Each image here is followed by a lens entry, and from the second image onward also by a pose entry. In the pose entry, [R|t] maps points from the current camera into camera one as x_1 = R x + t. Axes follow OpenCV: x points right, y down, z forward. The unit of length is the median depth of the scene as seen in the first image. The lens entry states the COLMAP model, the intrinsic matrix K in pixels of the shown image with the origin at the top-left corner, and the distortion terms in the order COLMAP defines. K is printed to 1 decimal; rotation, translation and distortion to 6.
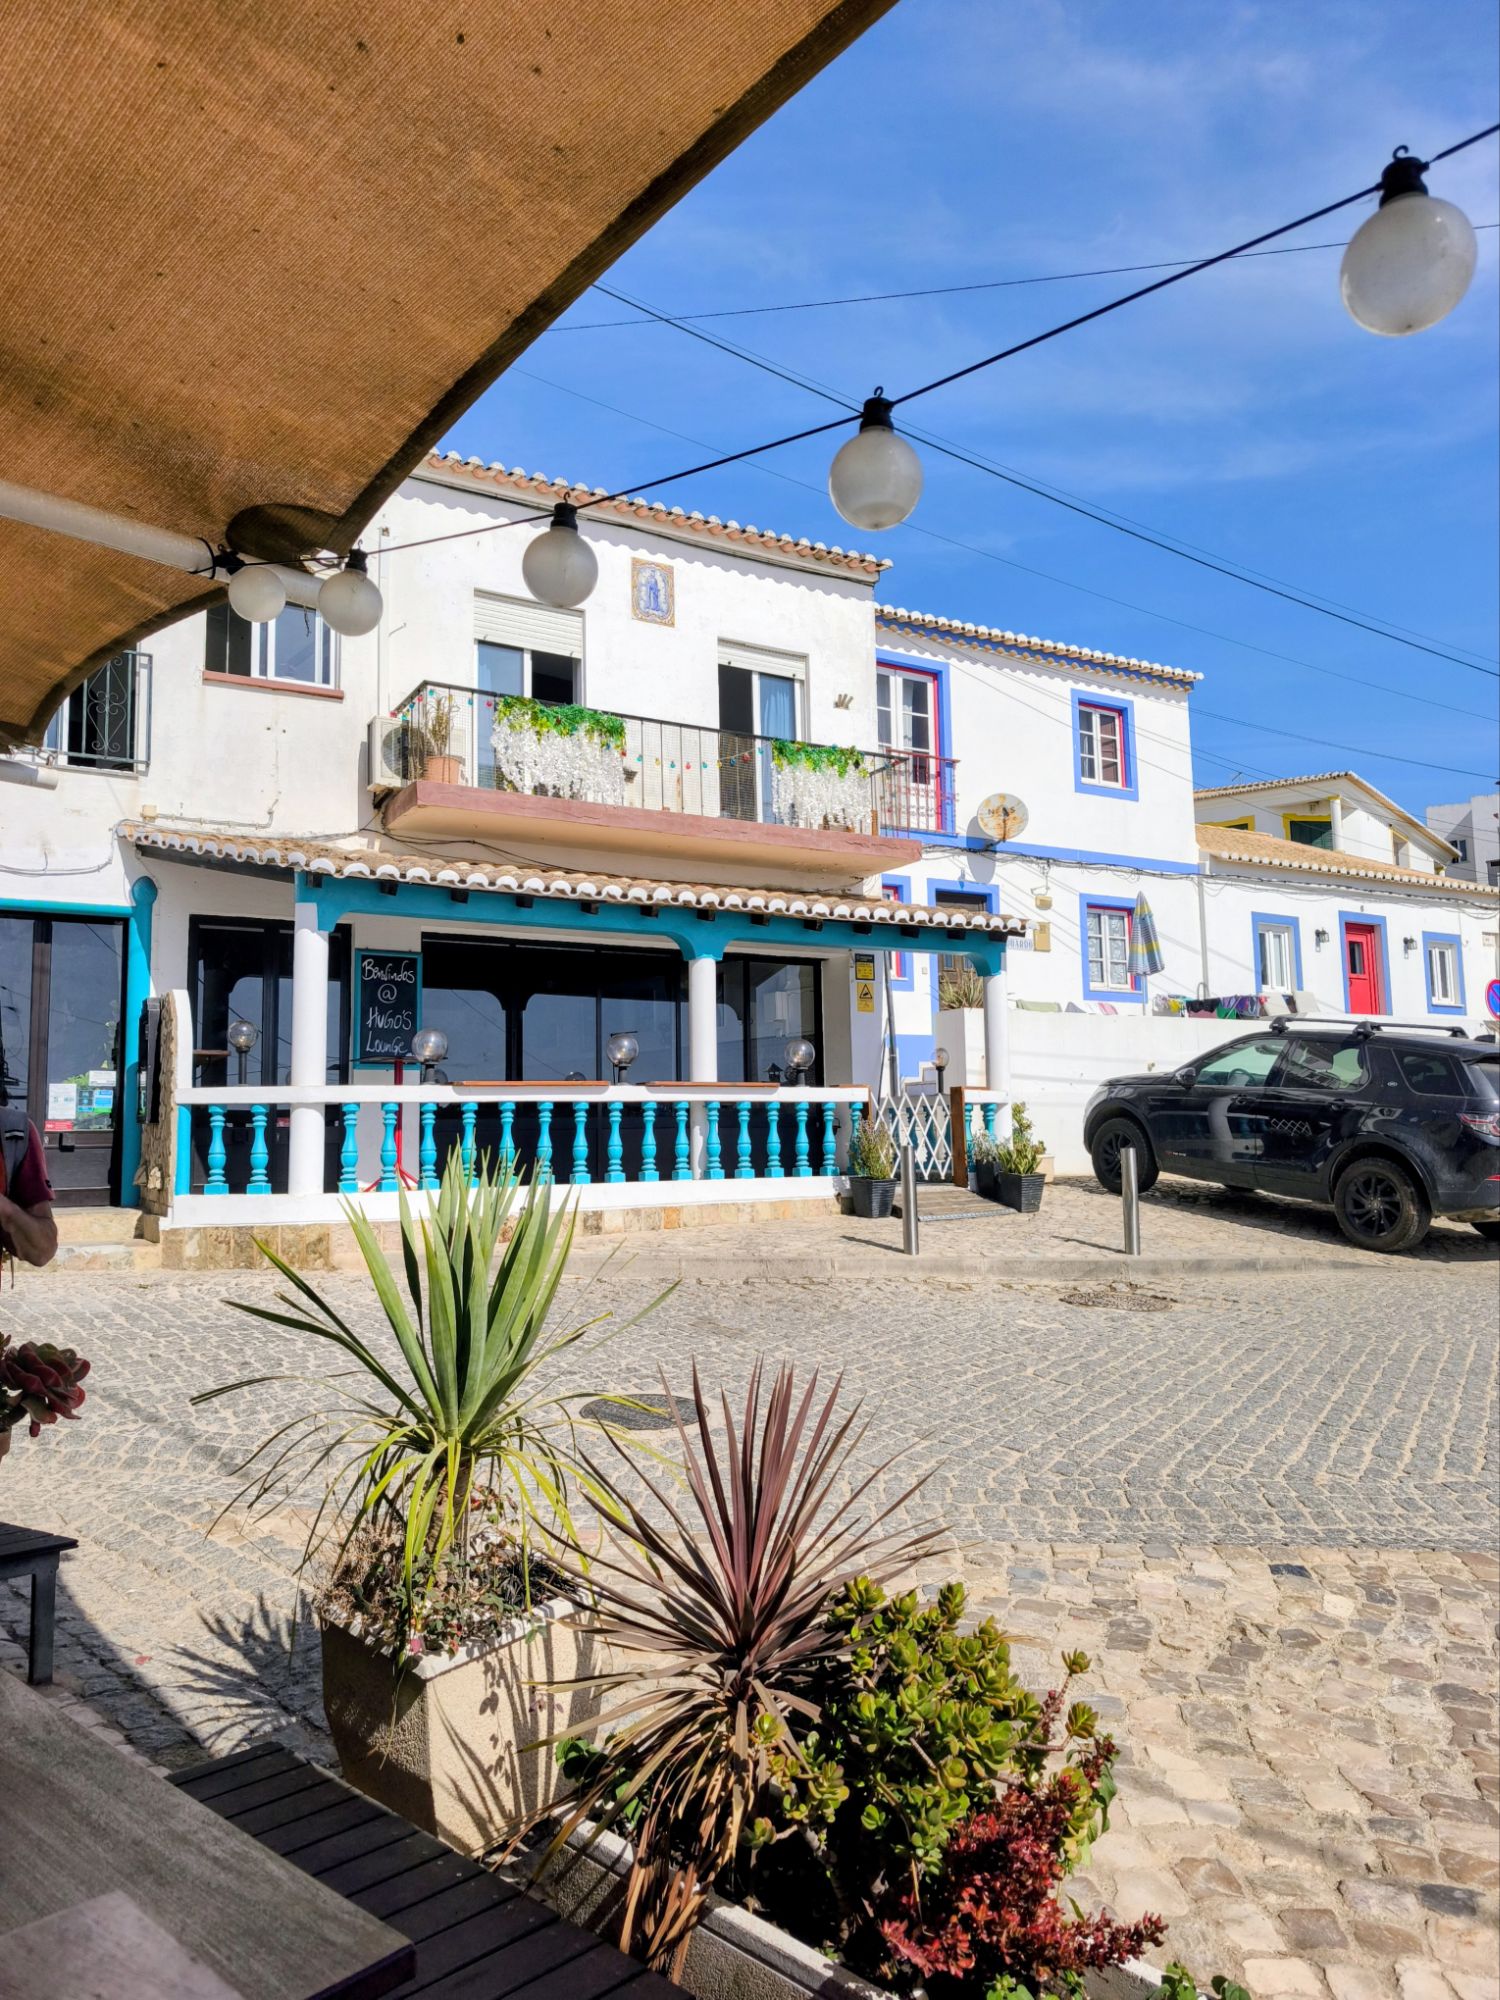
lens RADIAL K [[3530.4, 0, 750.4], [0, 3530.4, 1120.6], [0, 0, 1]] dist [0.153825, 0.134234]
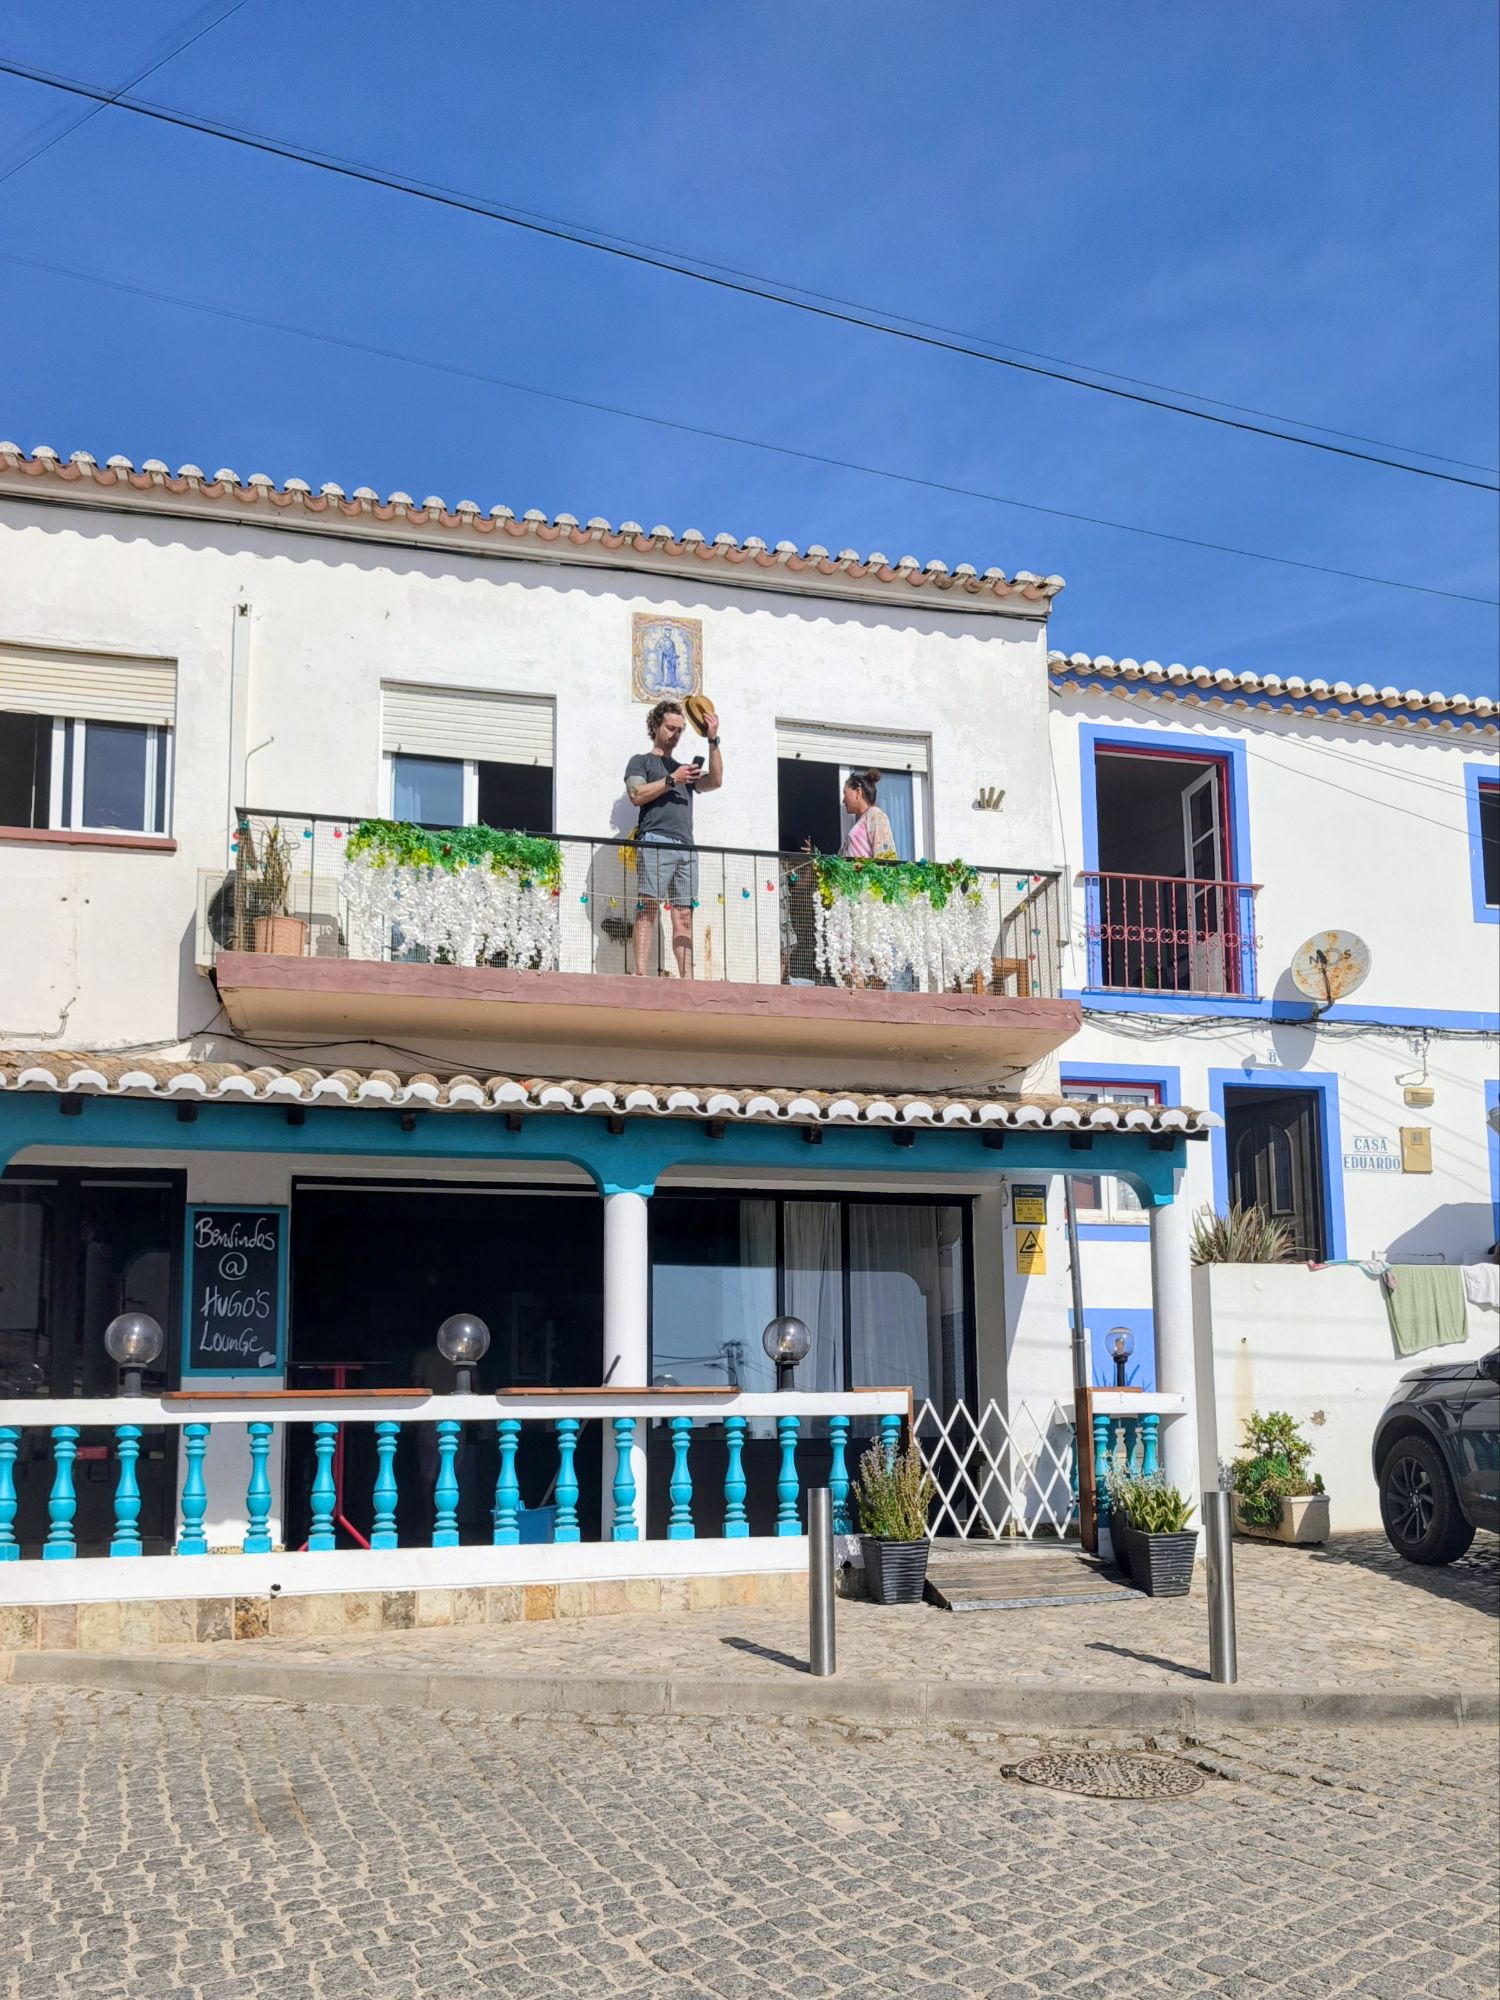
lens RADIAL K [[3530.4, 0, 750.4], [0, 3530.4, 1120.6], [0, 0, 1]] dist [0.153825, 0.134234]
pose [[0.896234, -0.045749, -0.441216, 0.283561], [0.007233, 0.996042, -0.088586, -0.002111], [0.443522, 0.076202, 0.893018, 0.417443]]
